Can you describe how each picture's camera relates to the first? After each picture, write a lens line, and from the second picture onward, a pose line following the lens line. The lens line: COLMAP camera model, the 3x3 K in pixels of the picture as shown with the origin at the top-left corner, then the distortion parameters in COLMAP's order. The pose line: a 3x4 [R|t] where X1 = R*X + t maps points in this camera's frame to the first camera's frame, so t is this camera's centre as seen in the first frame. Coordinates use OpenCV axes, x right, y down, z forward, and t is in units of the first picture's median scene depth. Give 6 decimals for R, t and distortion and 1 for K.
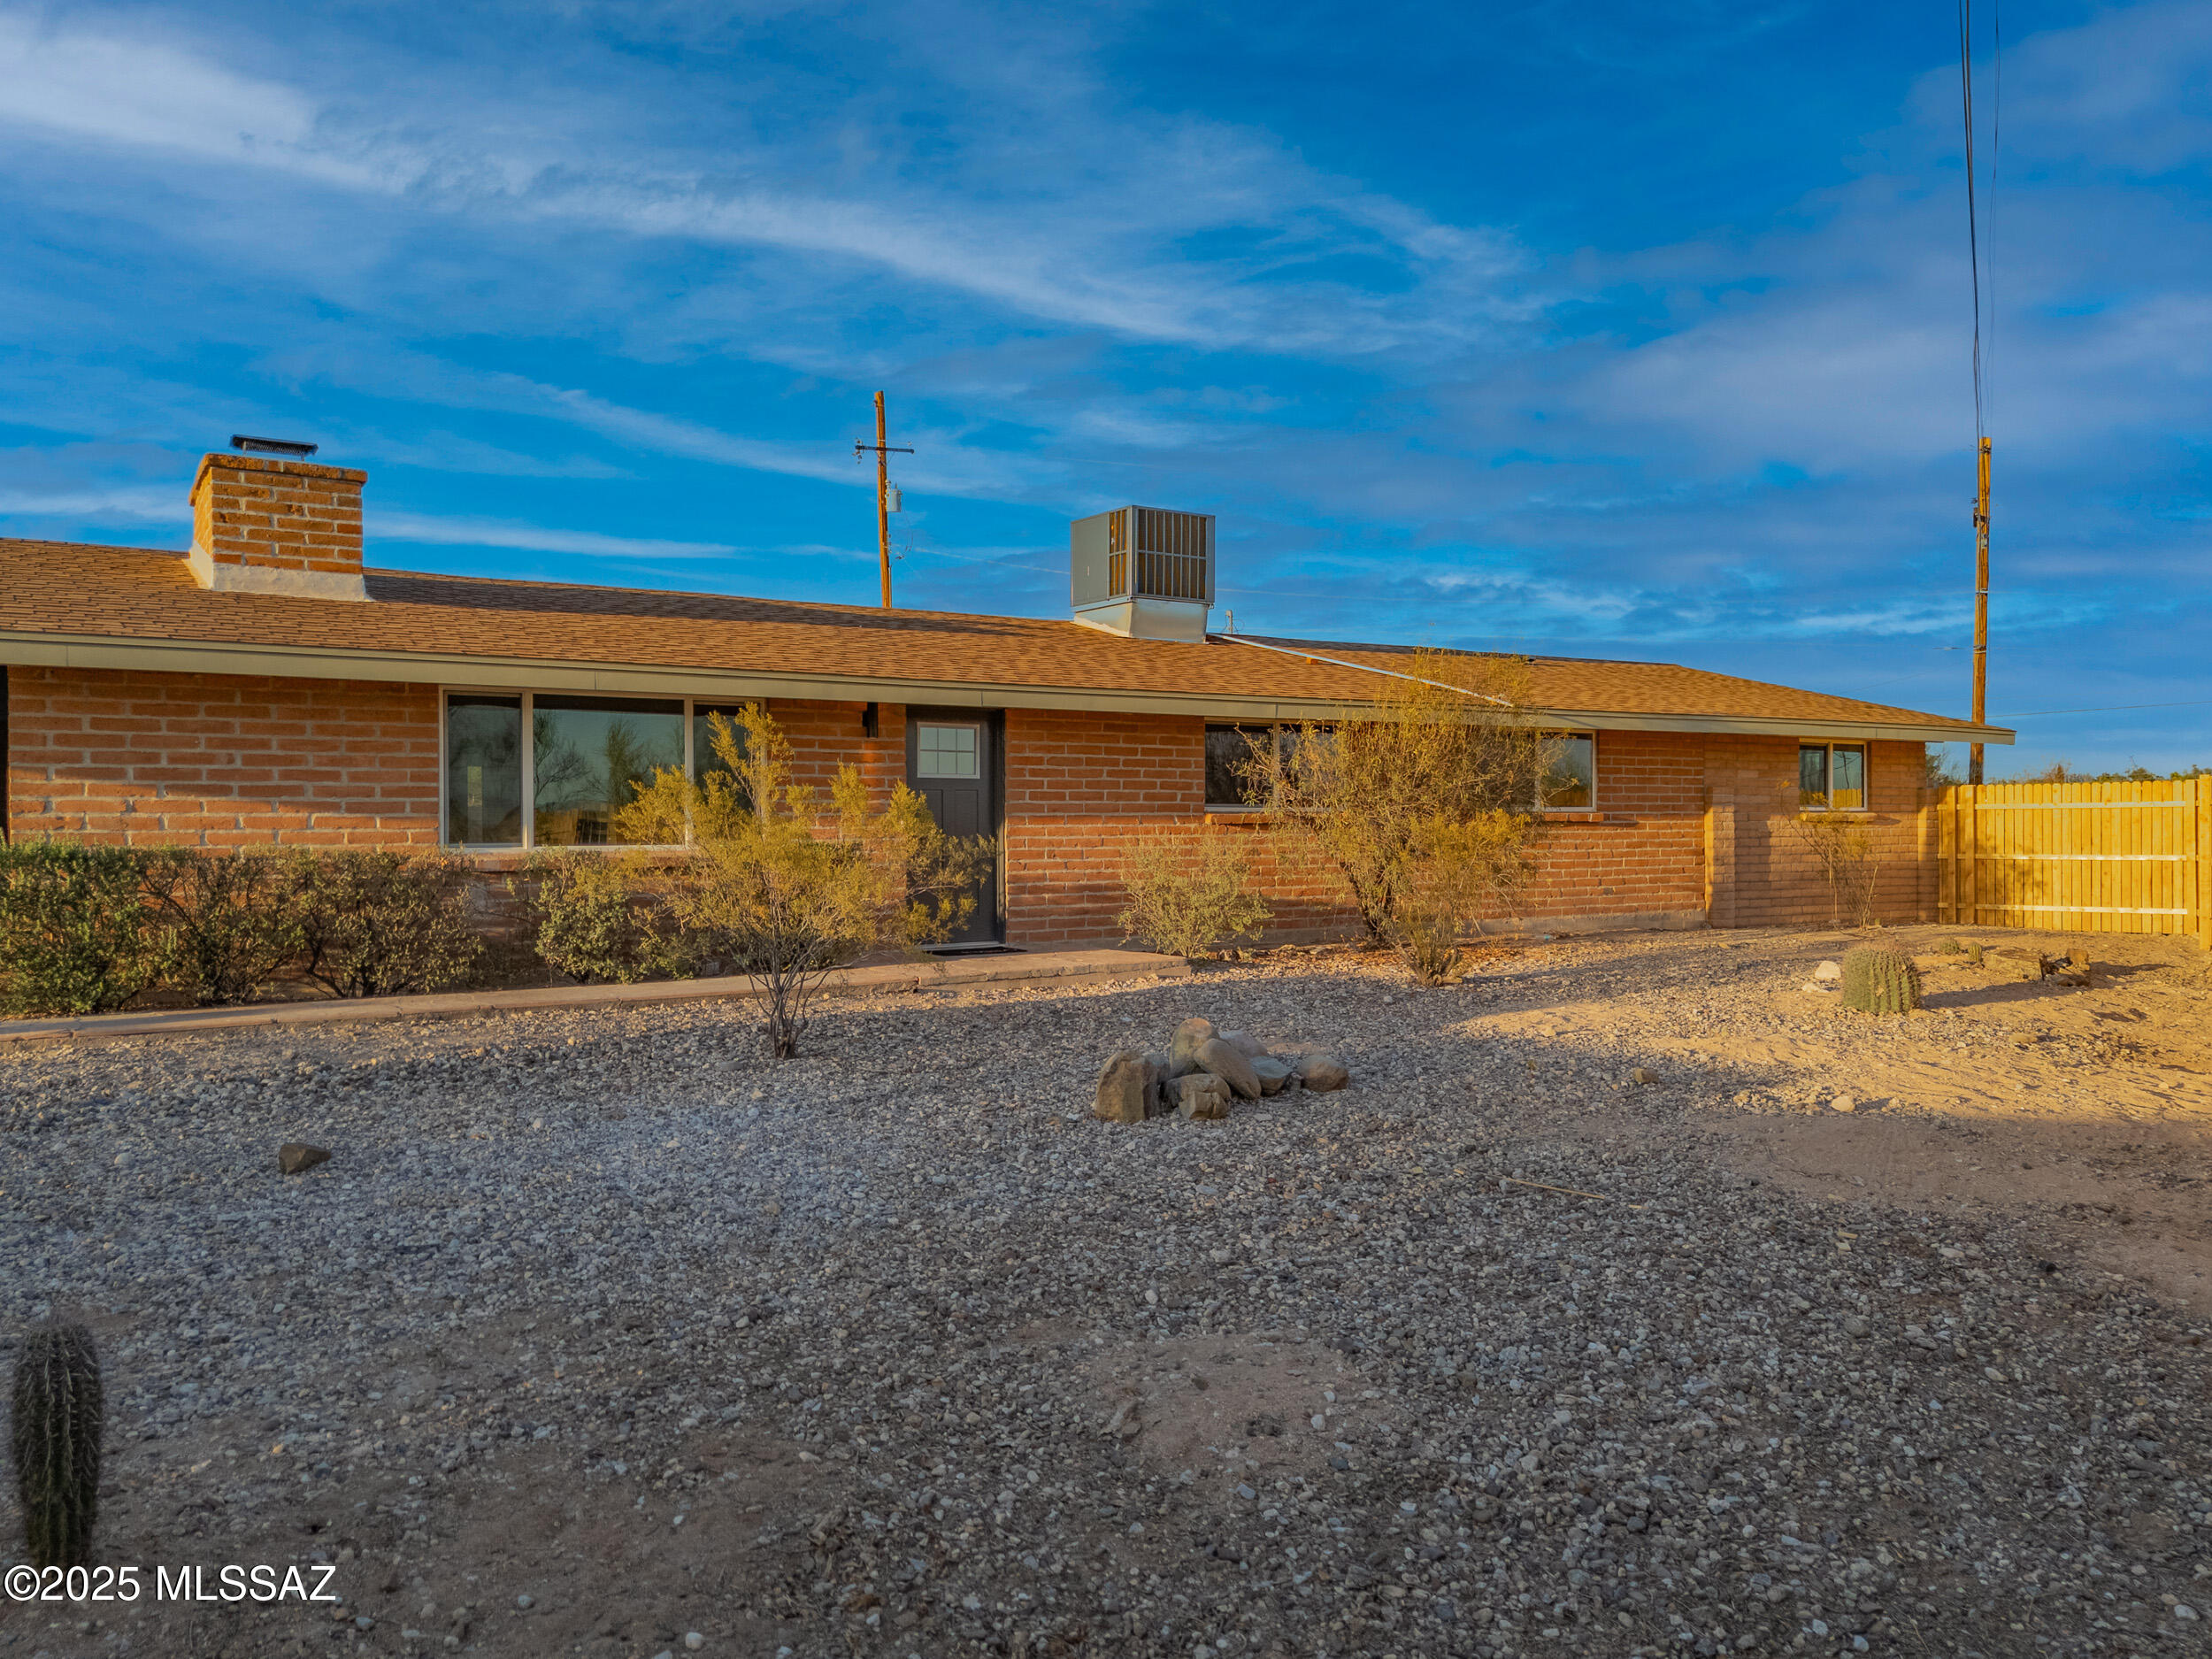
lens RADIAL K [[1573.1, 0, 1106.0], [0, 1573.1, 829.5], [0, 0, 1]] dist [0.070502, -0.000677]
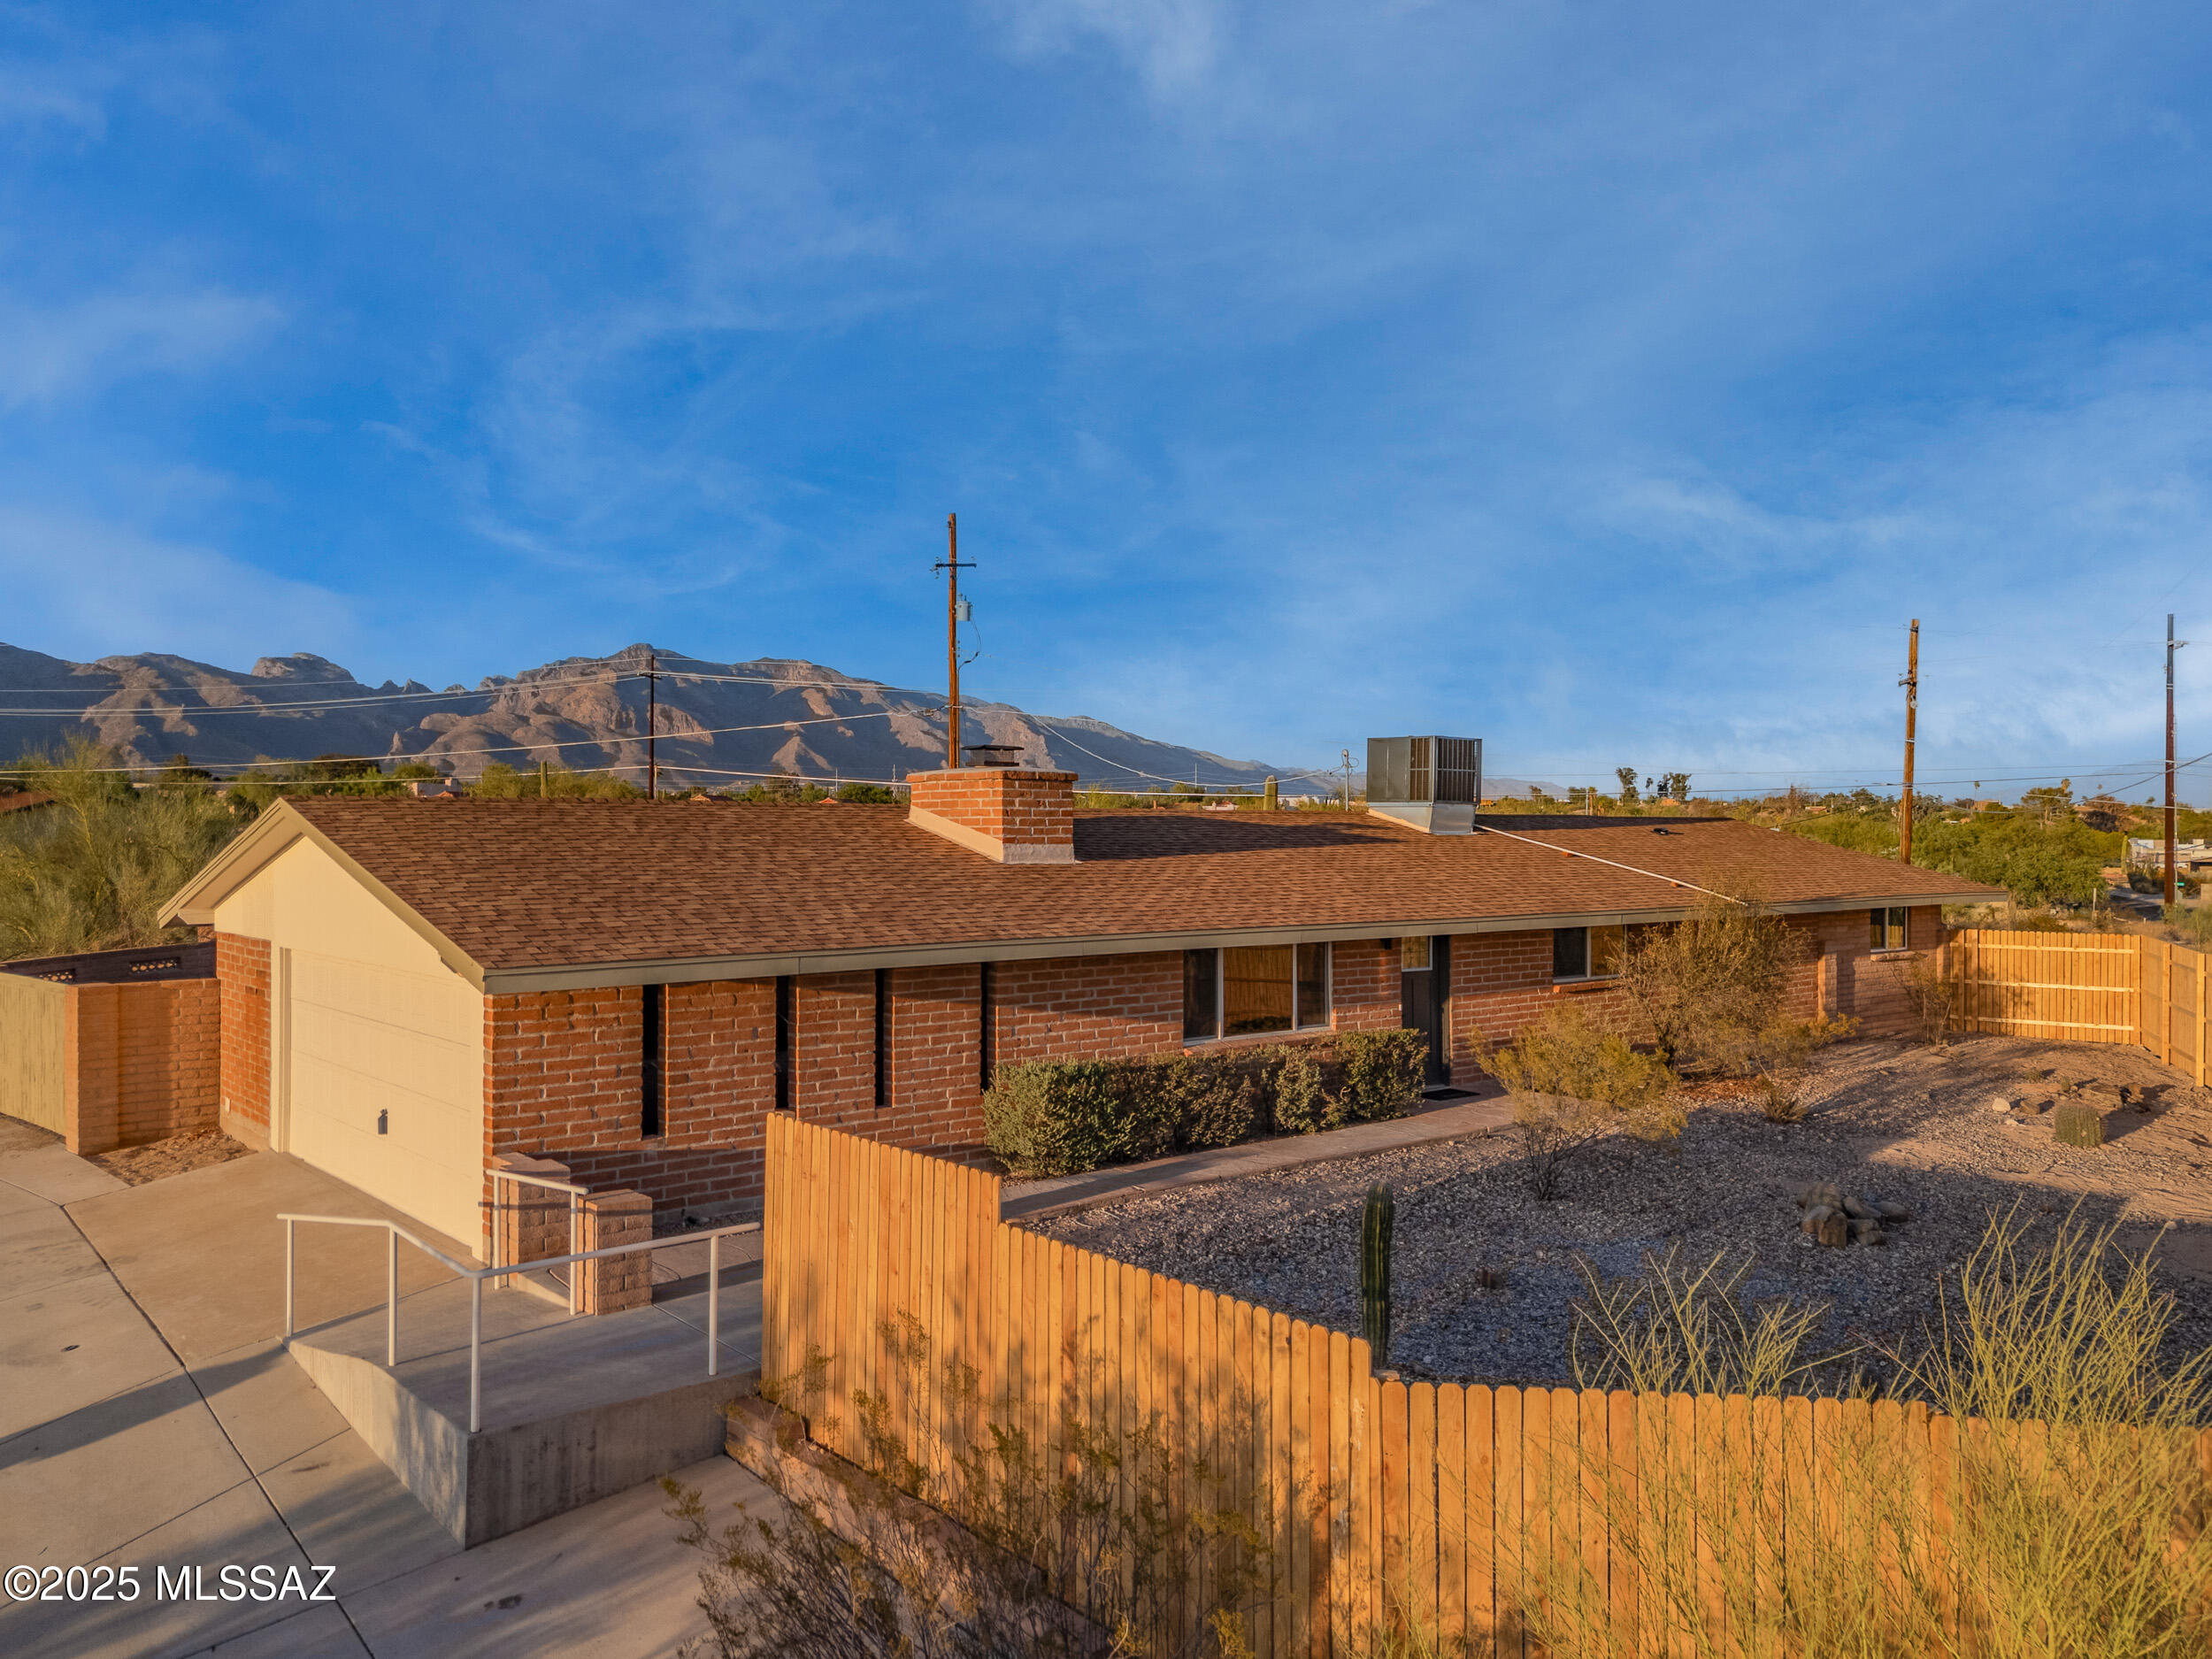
lens RADIAL K [[1573.1, 0, 1106.0], [0, 1573.1, 829.5], [0, 0, 1]] dist [0.070502, -0.000677]
pose [[0.991235, 0.009292, 0.131783, -0.528526], [-0.008670, 0.999948, -0.005293, -0.139722], [-0.131825, 0.004105, 0.991264, -0.362516]]
